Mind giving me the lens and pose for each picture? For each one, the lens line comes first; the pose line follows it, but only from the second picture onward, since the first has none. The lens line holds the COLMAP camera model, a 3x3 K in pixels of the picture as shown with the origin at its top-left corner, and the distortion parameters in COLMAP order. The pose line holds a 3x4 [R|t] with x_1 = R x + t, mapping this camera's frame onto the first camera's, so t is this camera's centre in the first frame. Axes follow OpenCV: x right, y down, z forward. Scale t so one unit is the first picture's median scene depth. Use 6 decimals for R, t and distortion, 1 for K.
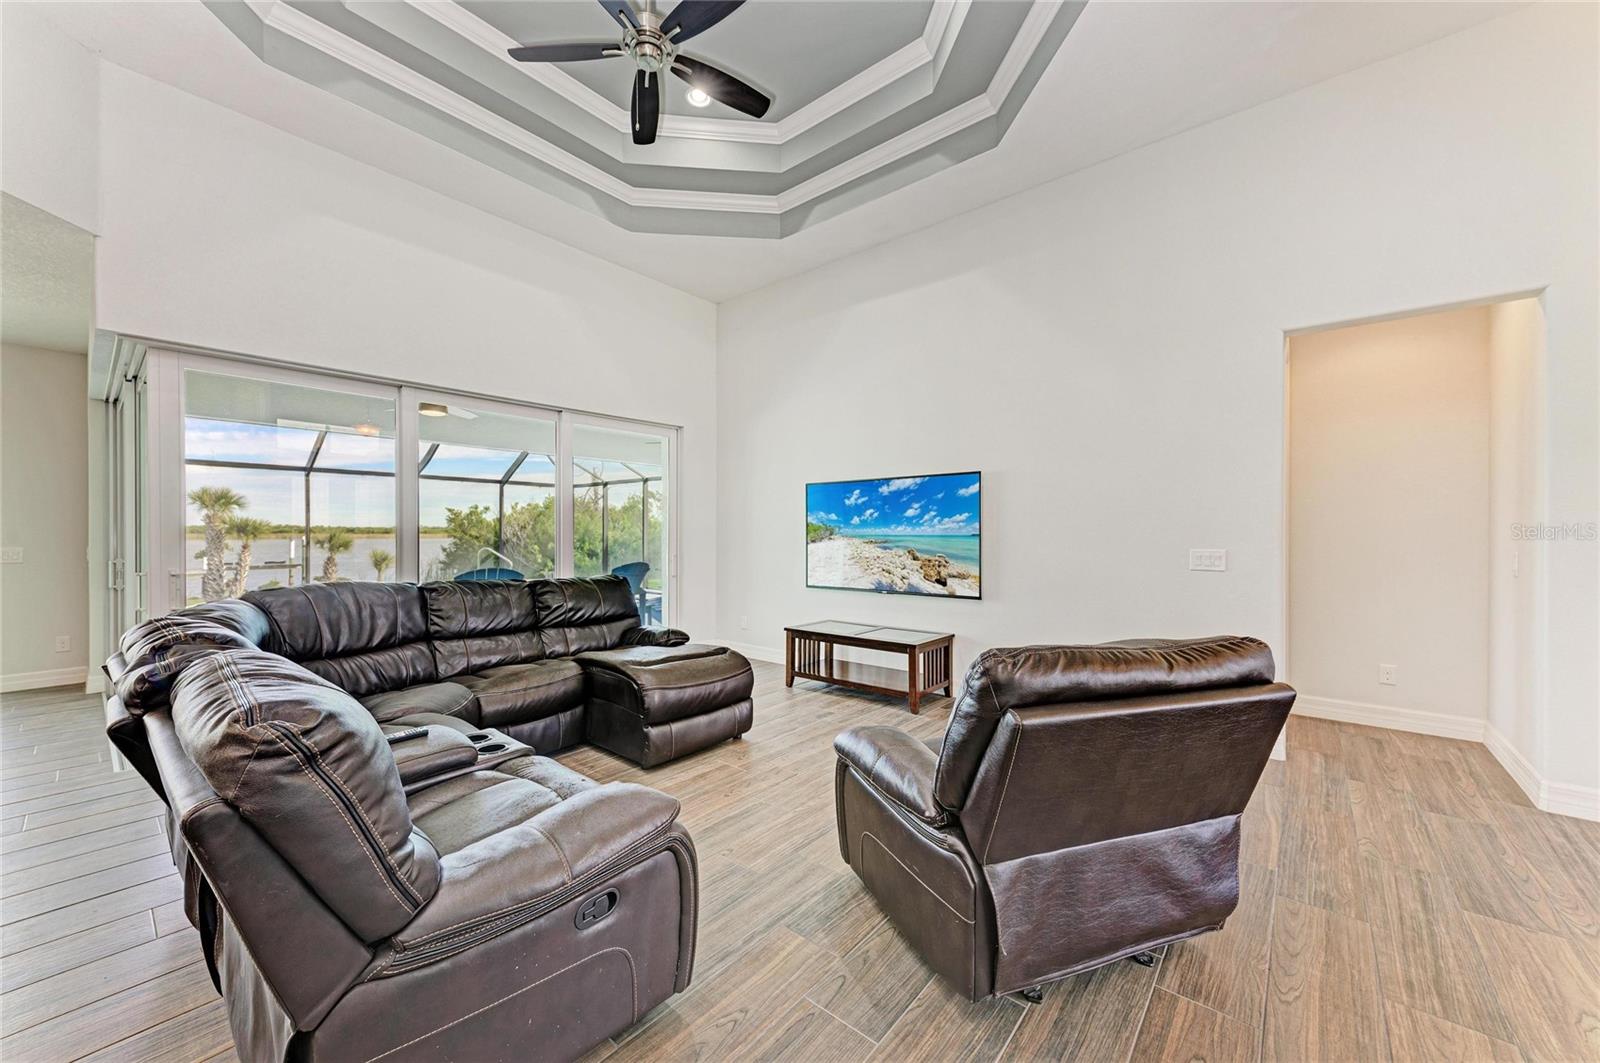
lens RADIAL K [[613.8, 0, 800.0], [0, 613.8, 531.5], [0, 0, 1]] dist [0.000200, 0.000000]
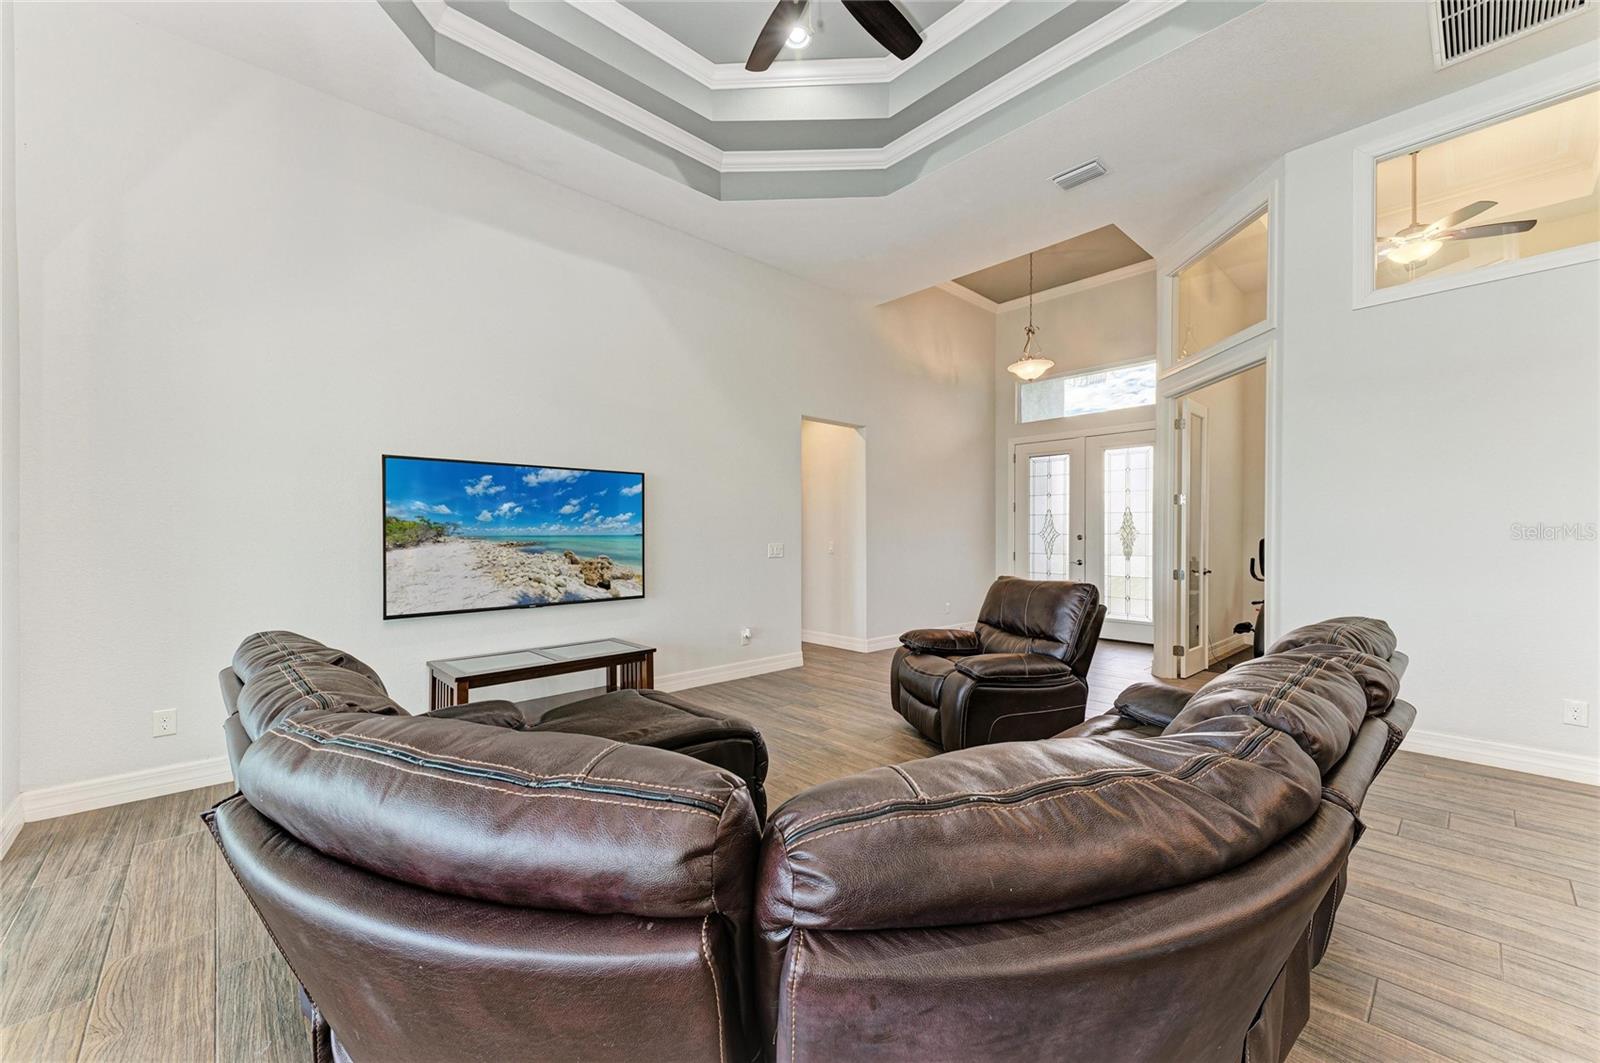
lens RADIAL K [[613.8, 0, 800.0], [0, 613.8, 531.5], [0, 0, 1]] dist [0.000200, 0.000000]
pose [[0.109315, 0.008676, 0.993969, -0.647090], [0.005961, 0.999938, -0.009384, 0.010490], [-0.993989, 0.006951, 0.109257, 0.580655]]
